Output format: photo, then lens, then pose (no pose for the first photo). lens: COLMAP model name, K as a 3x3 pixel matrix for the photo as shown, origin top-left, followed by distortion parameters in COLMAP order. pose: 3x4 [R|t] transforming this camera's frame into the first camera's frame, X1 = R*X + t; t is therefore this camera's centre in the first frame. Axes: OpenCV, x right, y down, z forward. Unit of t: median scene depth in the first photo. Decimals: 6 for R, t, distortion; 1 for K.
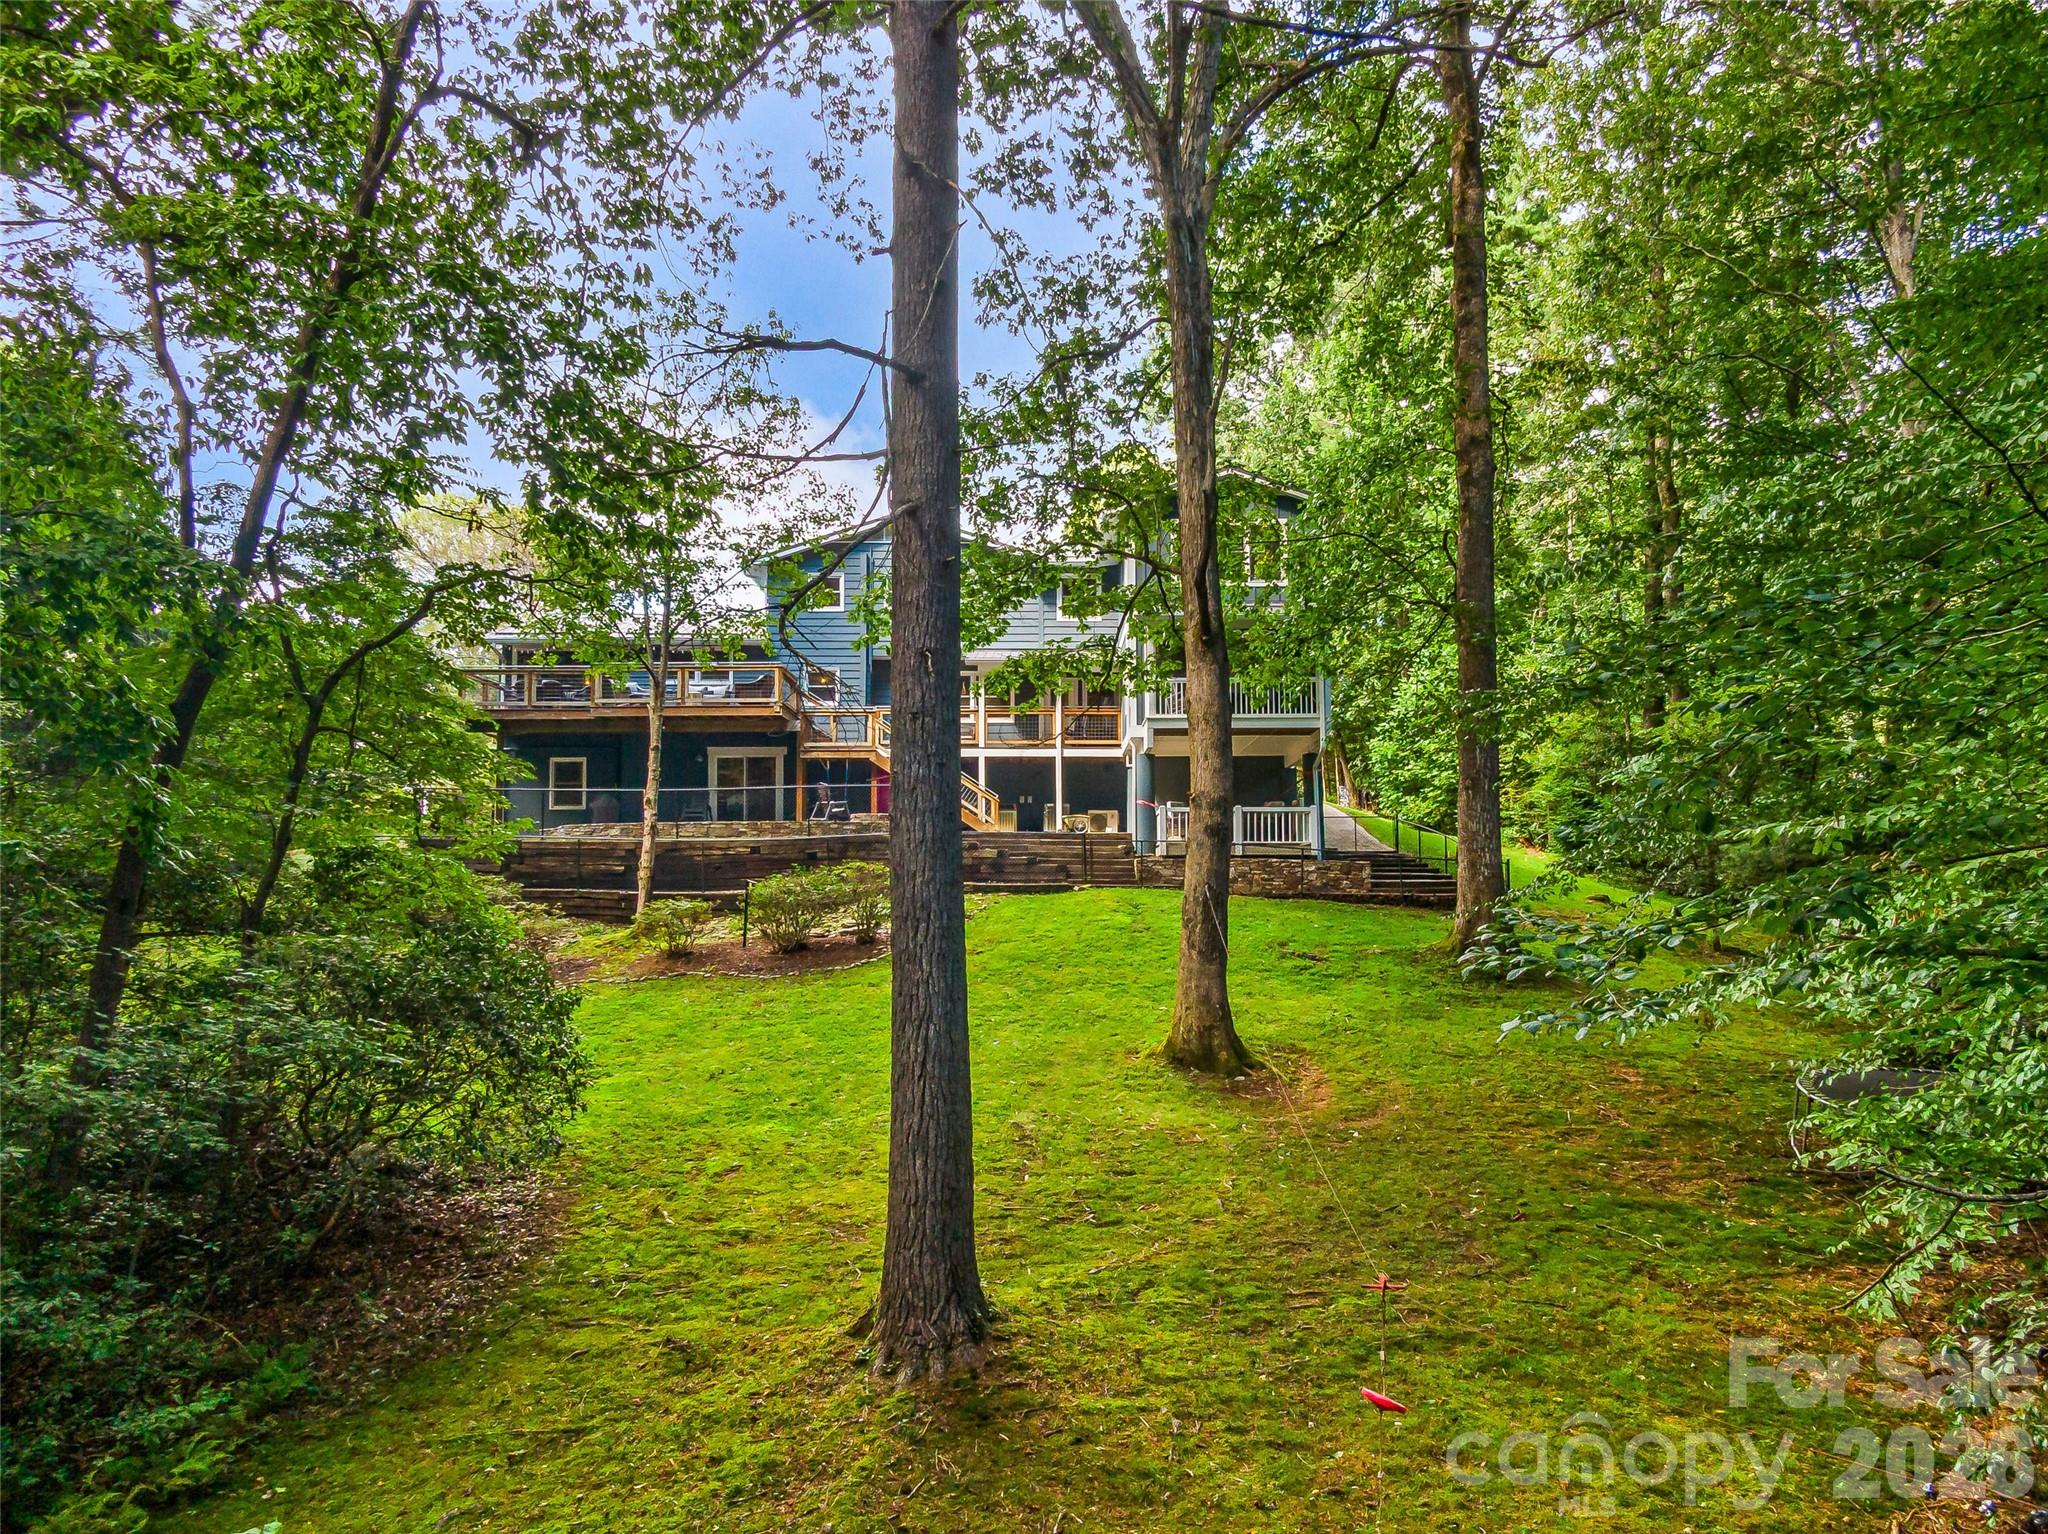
lens RADIAL K [[1814.9, 0, 1027.8], [0, 1814.9, 774.7], [0, 0, 1]] dist [0.010590, 0.001384]
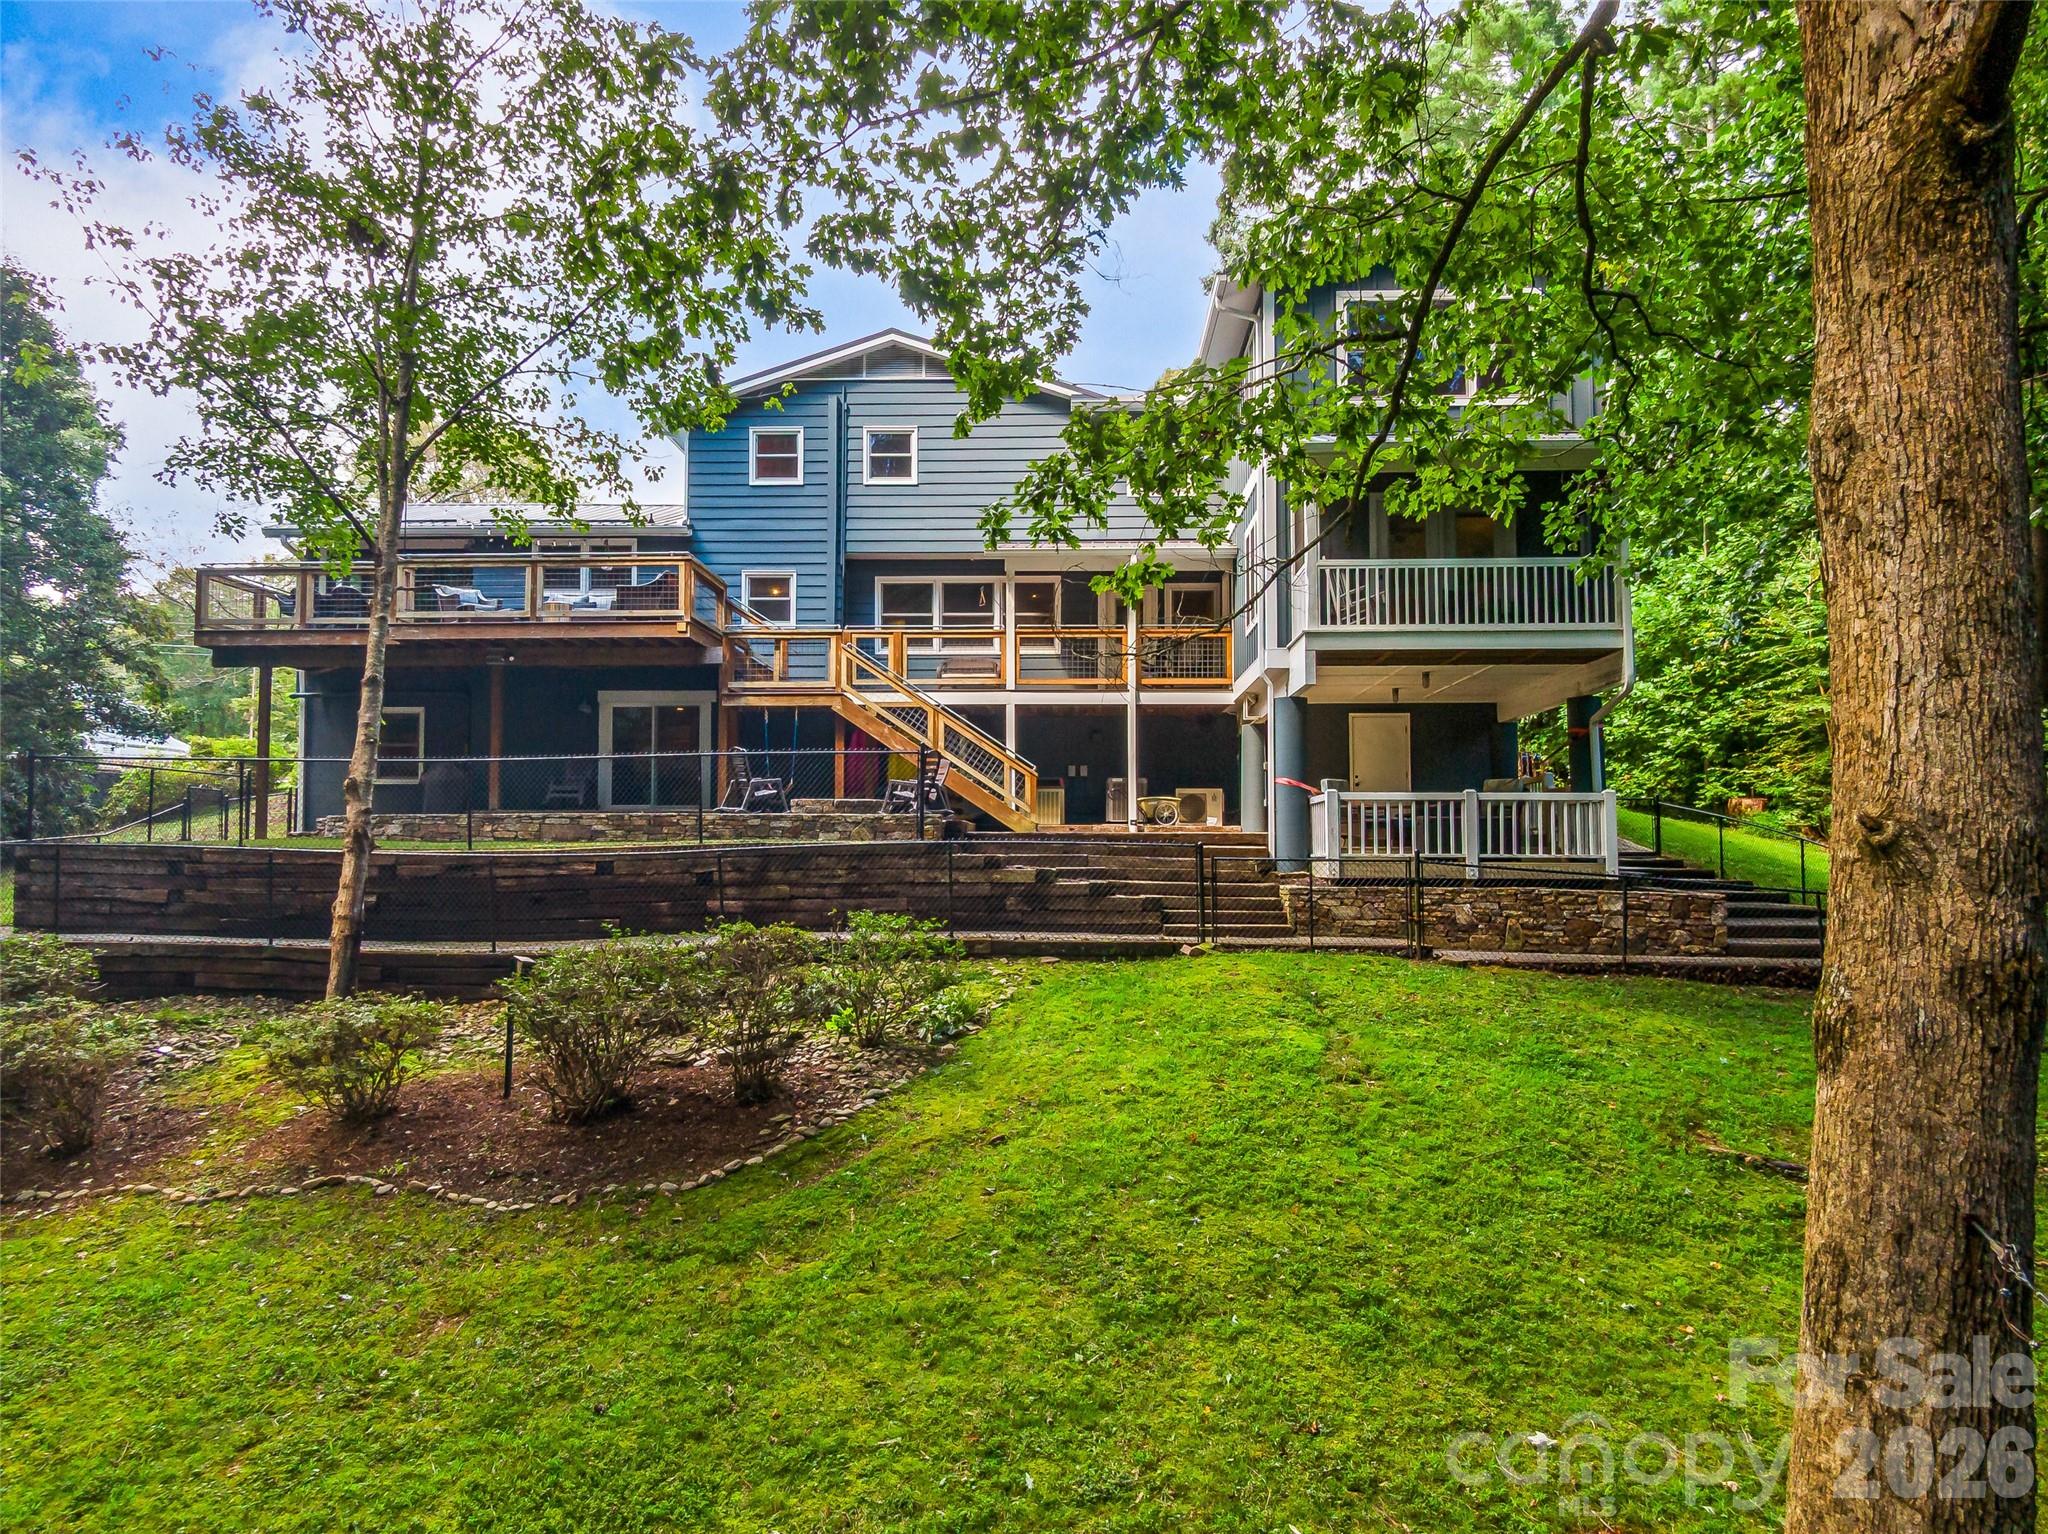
lens RADIAL K [[1814.9, 0, 1020.8], [0, 1814.9, 766.2], [0, 0, 1]] dist [0.010590, 0.001384]
pose [[0.999763, 0.001762, -0.021697, -0.007866], [-0.001346, 0.999815, 0.019174, -0.000550], [0.021727, -0.019140, 0.999581, 0.371158]]
